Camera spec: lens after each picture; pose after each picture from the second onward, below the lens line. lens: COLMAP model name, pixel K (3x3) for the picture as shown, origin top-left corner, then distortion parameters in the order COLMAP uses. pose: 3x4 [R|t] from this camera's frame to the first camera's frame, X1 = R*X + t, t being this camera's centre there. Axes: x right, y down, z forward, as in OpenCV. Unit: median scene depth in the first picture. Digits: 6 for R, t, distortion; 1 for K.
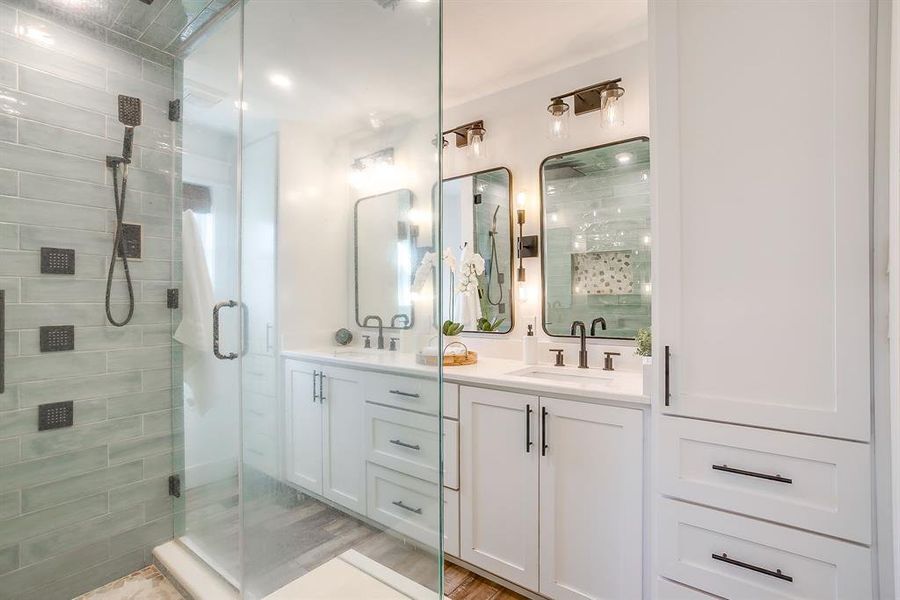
lens RADIAL K [[435.2, 0, 452.5], [0, 435.2, 298.1], [0, 0, 1]] dist [-0.014453, 0.000379]
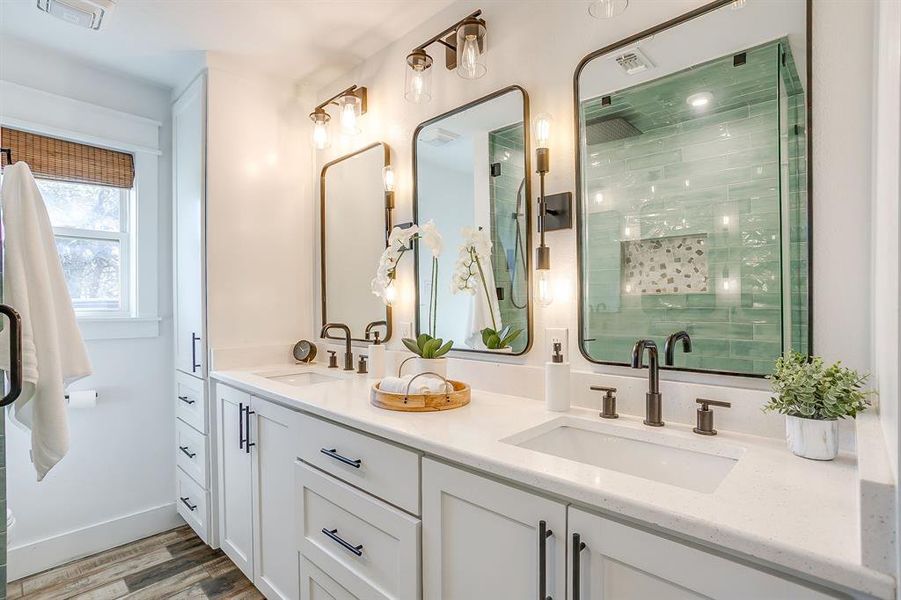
lens RADIAL K [[435.7, 0, 446.3], [0, 435.7, 306.4], [0, 0, 1]] dist [-0.014453, 0.000379]
pose [[0.994596, 0.000355, -0.103825, 0.074323], [0.001123, 0.999899, 0.014179, 0.002478], [0.103819, -0.014219, 0.994495, 0.329790]]
